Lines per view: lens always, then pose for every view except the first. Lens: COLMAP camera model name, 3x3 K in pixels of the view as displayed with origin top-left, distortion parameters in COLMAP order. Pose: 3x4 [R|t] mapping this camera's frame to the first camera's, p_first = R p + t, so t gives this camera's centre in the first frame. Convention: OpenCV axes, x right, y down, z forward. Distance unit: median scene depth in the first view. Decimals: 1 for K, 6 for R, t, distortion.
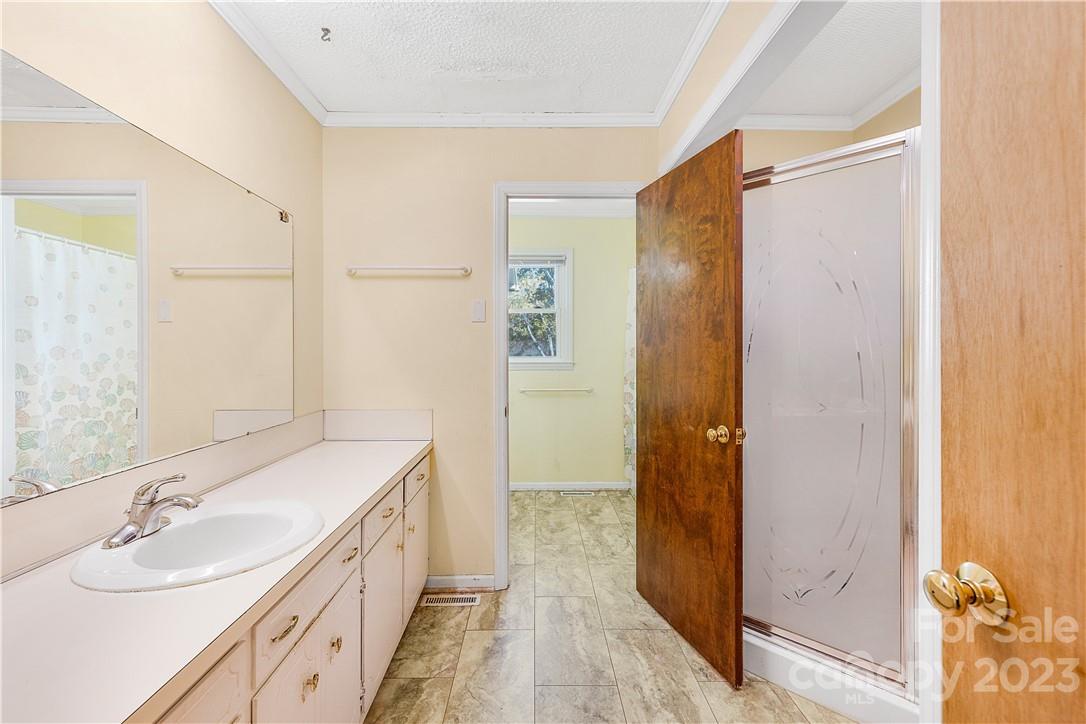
lens RADIAL K [[457.7, 0, 539.2], [0, 457.7, 353.5], [0, 0, 1]] dist [0.001878, 0.000091]
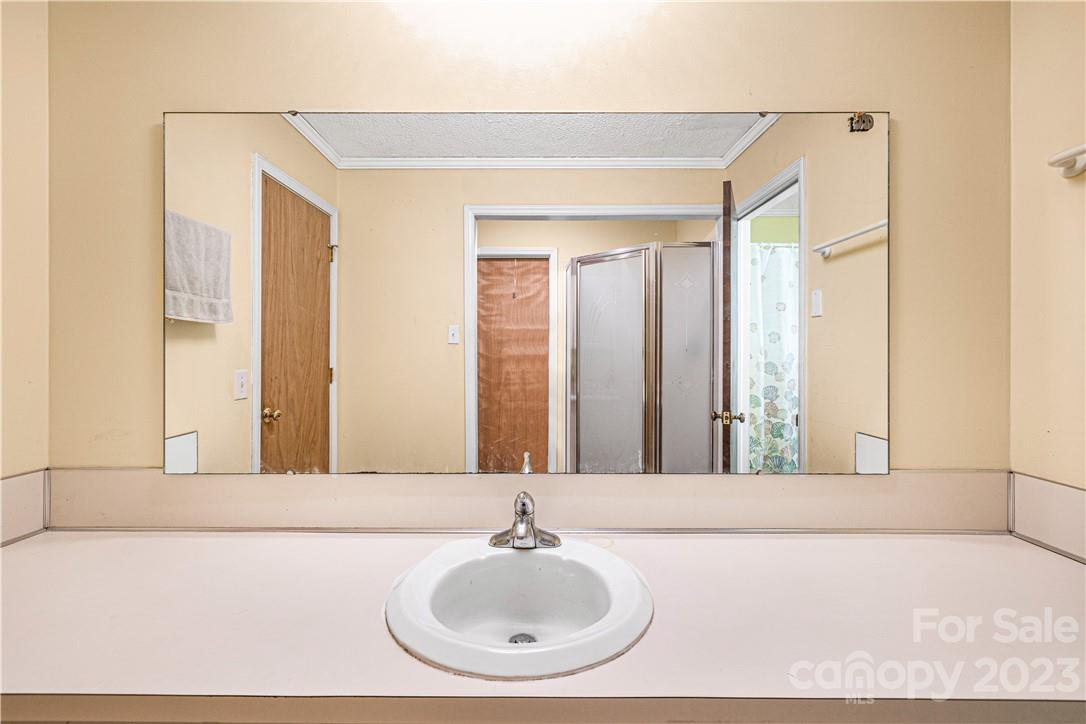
lens RADIAL K [[457.7, 0, 539.2], [0, 457.7, 353.5], [0, 0, 1]] dist [0.001878, 0.000091]
pose [[-0.026828, 0.004707, -0.999629, 0.030956], [-0.005812, 0.999971, 0.004864, -0.001866], [0.999623, 0.005941, -0.026800, 0.444347]]
